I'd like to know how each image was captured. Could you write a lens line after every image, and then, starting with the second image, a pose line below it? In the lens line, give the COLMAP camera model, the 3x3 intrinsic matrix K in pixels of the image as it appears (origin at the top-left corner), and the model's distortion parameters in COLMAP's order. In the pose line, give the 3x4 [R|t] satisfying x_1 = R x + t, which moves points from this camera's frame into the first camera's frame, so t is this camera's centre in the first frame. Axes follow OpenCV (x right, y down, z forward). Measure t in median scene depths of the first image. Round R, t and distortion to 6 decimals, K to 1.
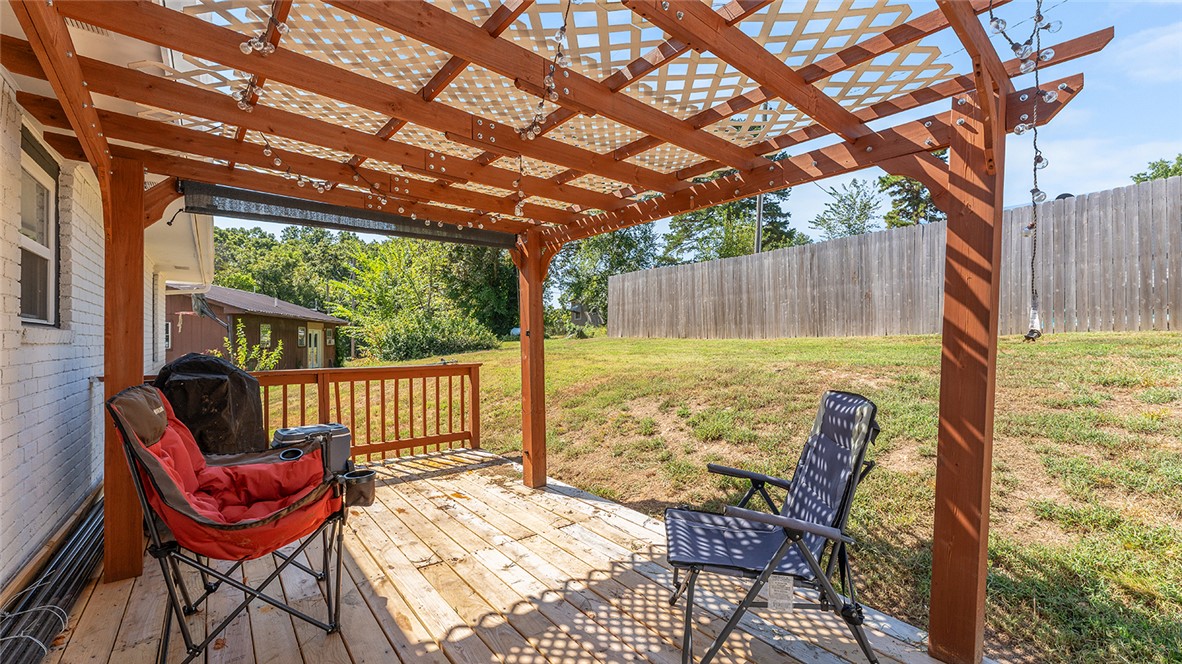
lens RADIAL K [[492.4, 0, 587.5], [0, 492.4, 336.4], [0, 0, 1]] dist [-0.002851, -0.000150]
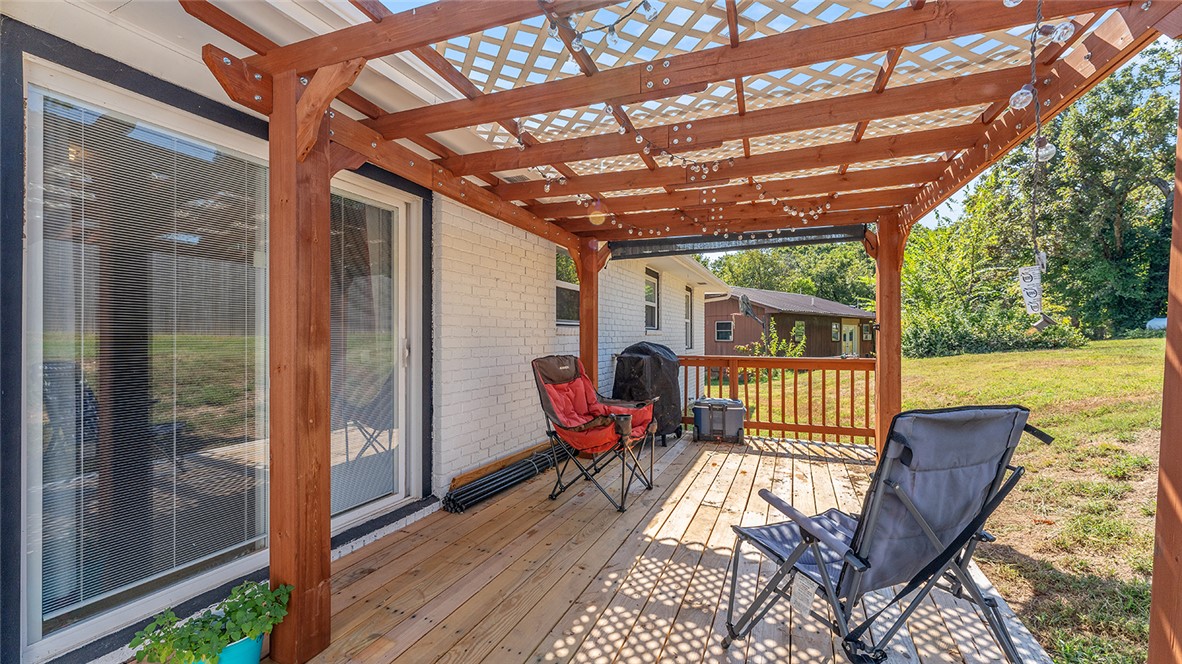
lens RADIAL K [[492.4, 0, 590.7], [0, 492.4, 333.5], [0, 0, 1]] dist [-0.002851, -0.000150]
pose [[0.459606, 0.001395, -0.888122, 0.490089], [0.001597, 0.999996, 0.002397, 0.002854], [0.888121, -0.002521, 0.459602, 0.086760]]
